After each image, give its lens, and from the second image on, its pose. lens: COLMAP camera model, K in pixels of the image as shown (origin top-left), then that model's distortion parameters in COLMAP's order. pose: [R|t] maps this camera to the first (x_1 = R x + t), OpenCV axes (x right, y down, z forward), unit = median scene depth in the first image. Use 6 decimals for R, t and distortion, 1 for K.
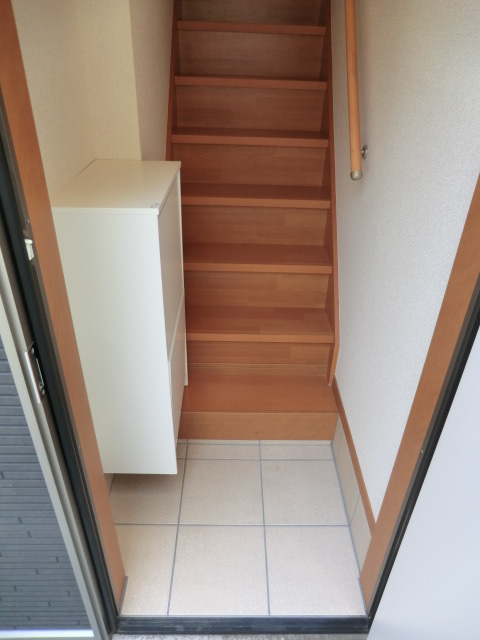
lens RADIAL K [[473.3, 0, 242.2], [0, 473.3, 325.1], [0, 0, 1]] dist [-0.103585, 0.129565]
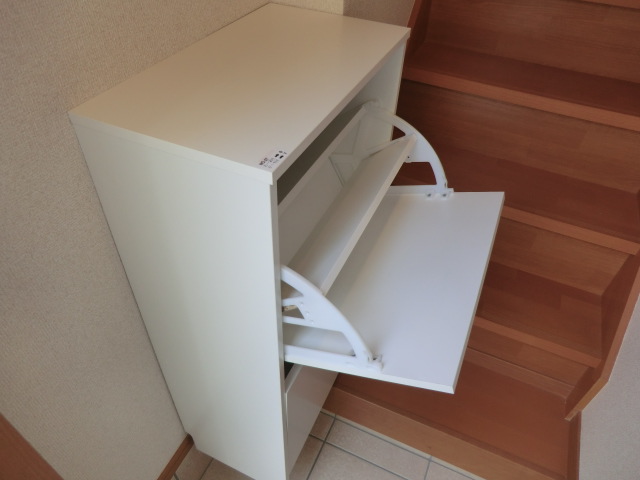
lens RADIAL K [[473.3, 0, 320.0], [0, 473.3, 240.0], [0, 0, 1]] dist [-0.103585, 0.129565]
pose [[0.906138, 0.290436, -0.307508, 0.006061], [-0.232096, 0.949183, 0.212564, -0.153661], [0.353618, -0.121241, 0.927499, 0.322707]]
